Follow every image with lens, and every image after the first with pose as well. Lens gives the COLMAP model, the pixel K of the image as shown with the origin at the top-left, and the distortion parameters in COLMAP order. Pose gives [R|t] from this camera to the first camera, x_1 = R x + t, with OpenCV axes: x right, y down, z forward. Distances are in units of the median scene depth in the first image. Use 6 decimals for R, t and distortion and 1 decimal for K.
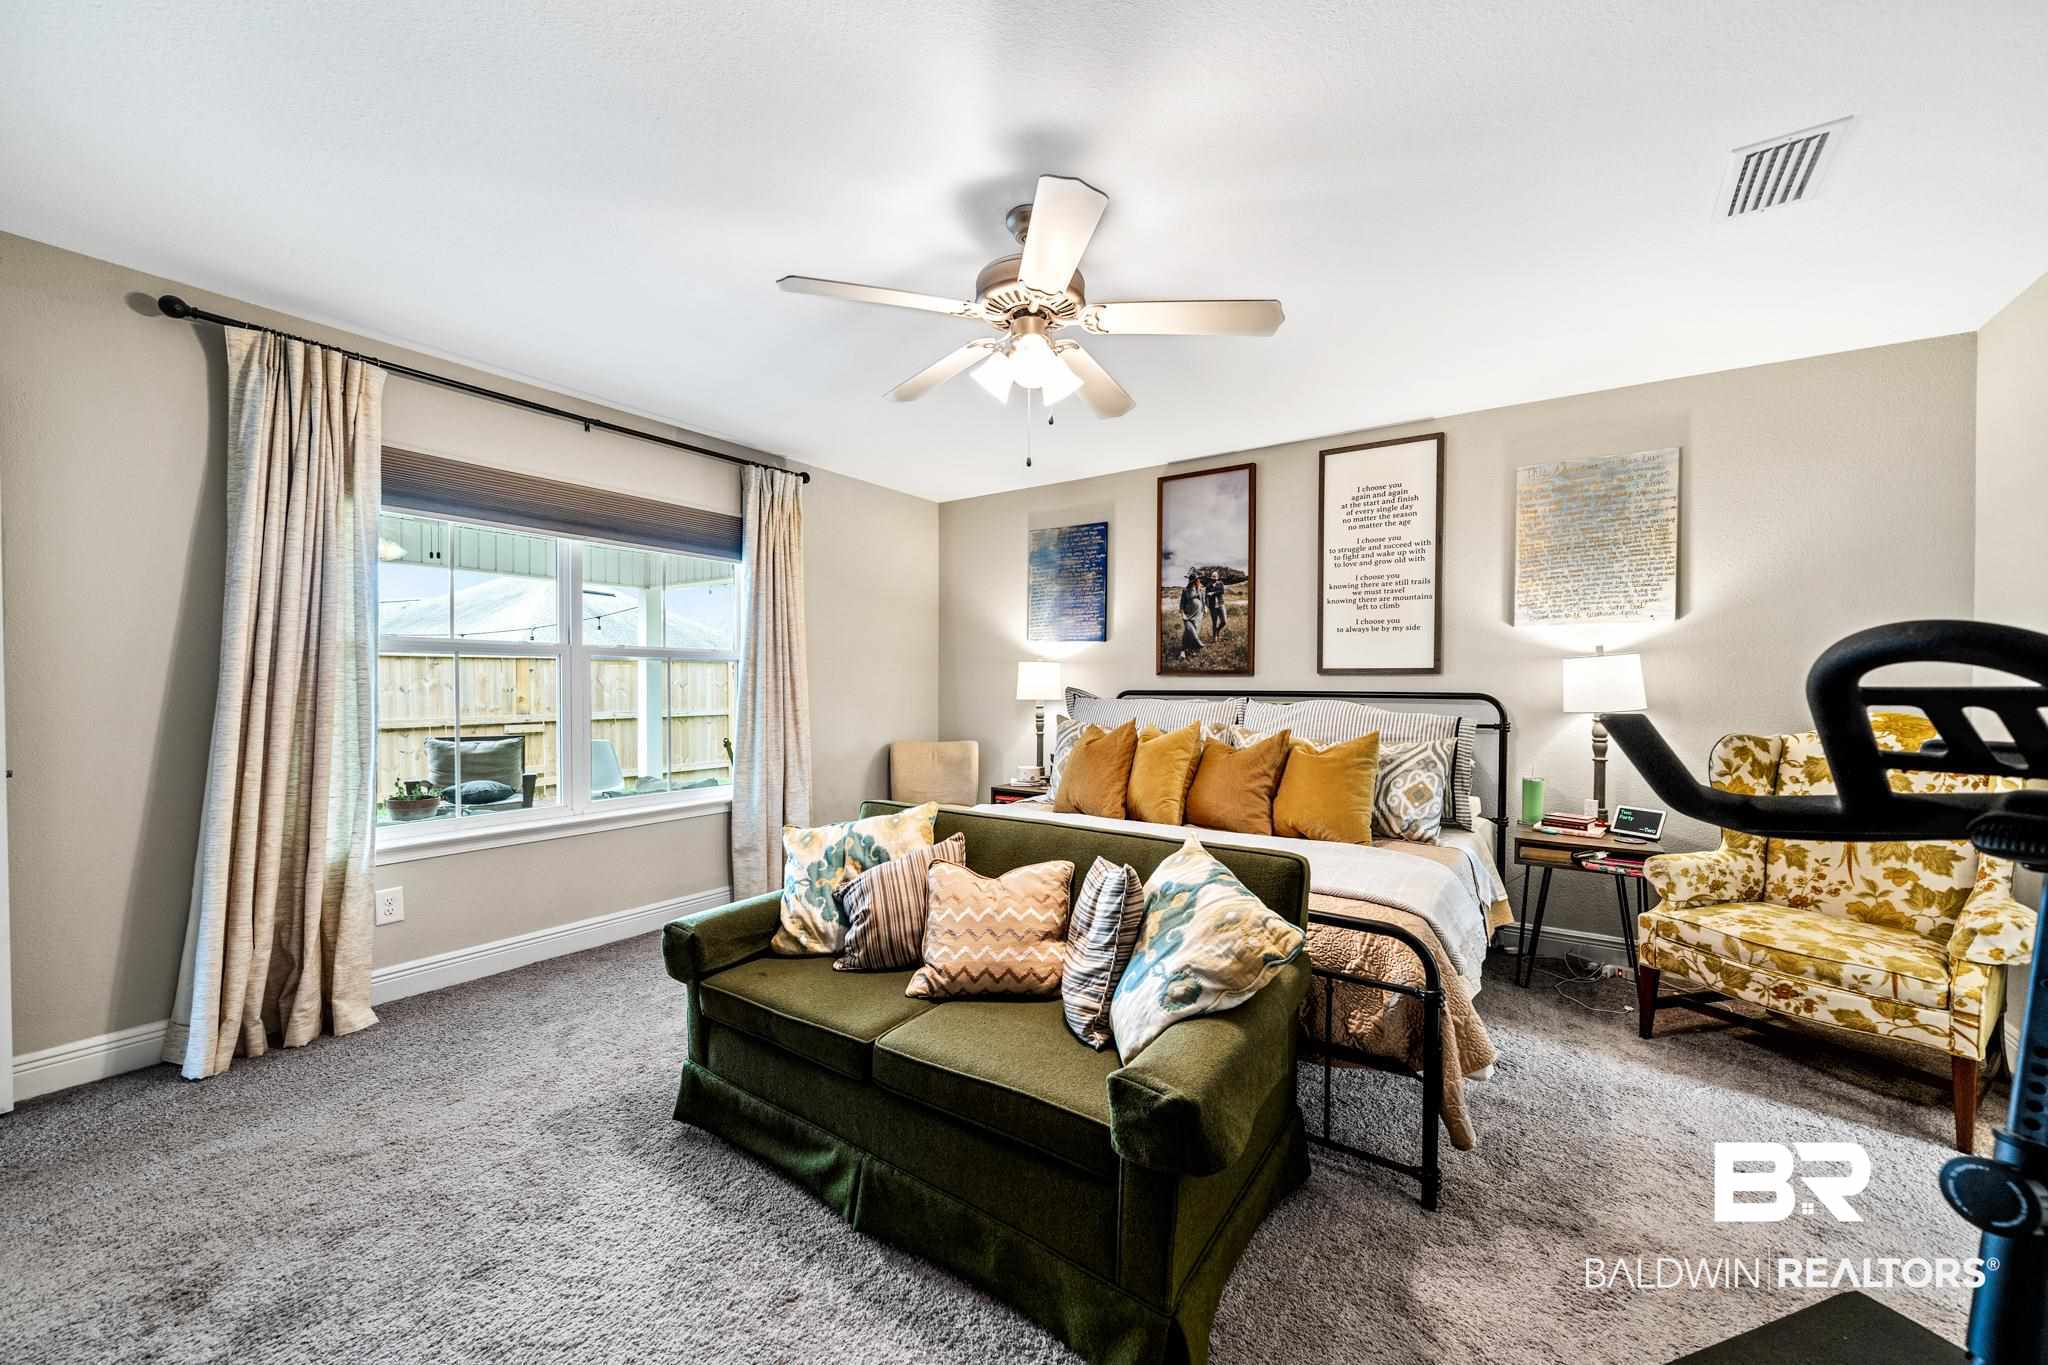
lens RADIAL K [[780.8, 0, 1027.8], [0, 780.8, 686.1], [0, 0, 1]] dist [-0.000030, -0.000121]
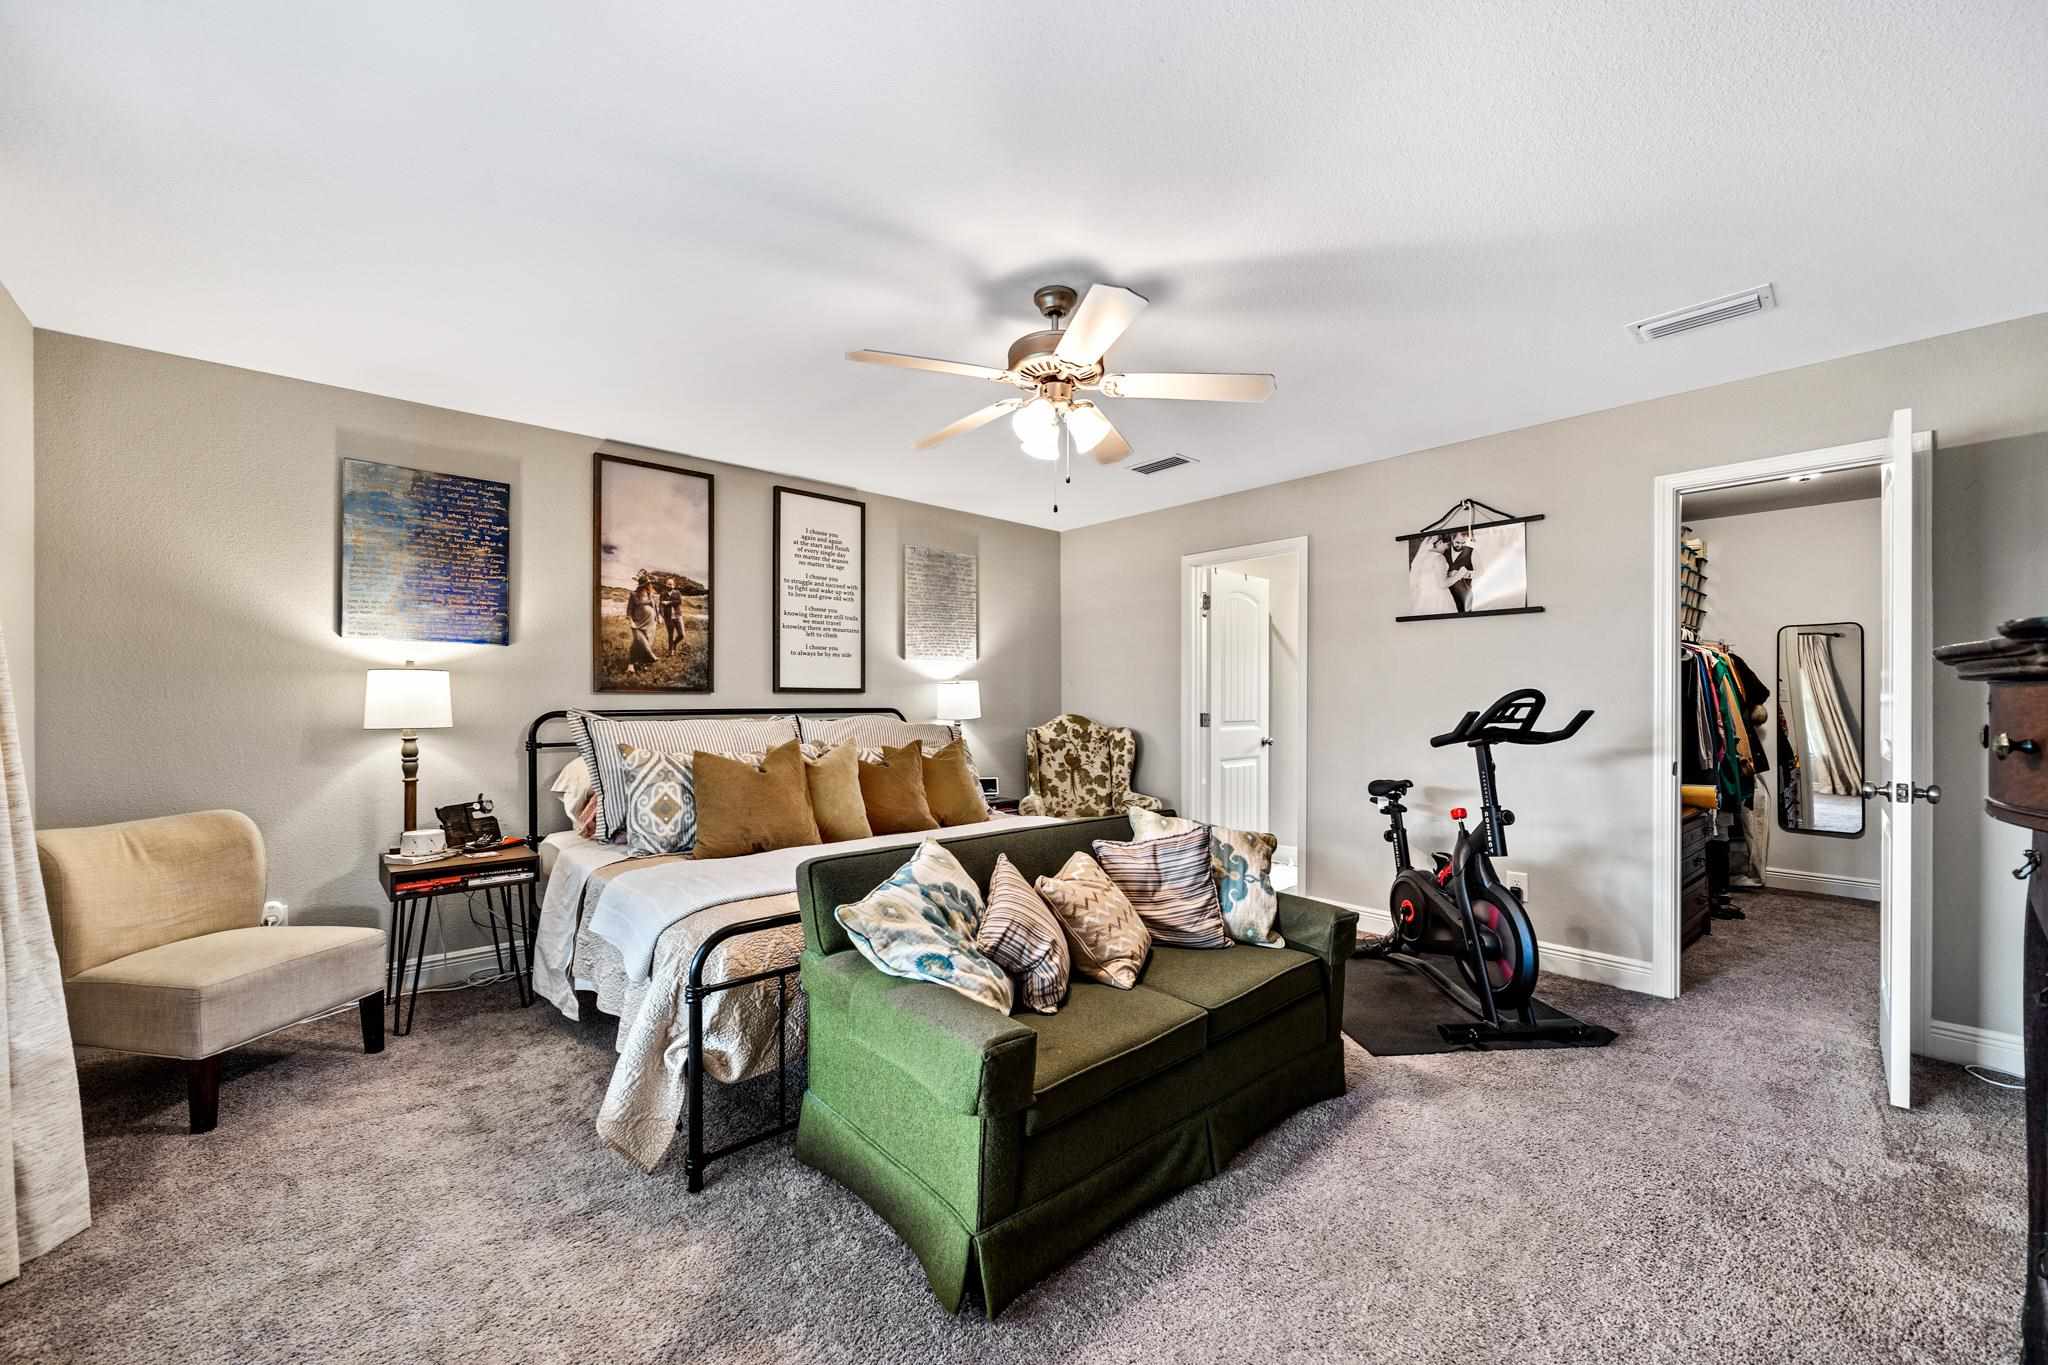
lens RADIAL K [[780.8, 0, 1027.2], [0, 780.8, 686.6], [0, 0, 1]] dist [-0.000030, -0.000121]
pose [[0.234723, 0.013155, 0.971973, -0.551824], [0.005517, 0.999874, -0.014865, -0.005213], [-0.972047, 0.008851, 0.234621, 0.385936]]
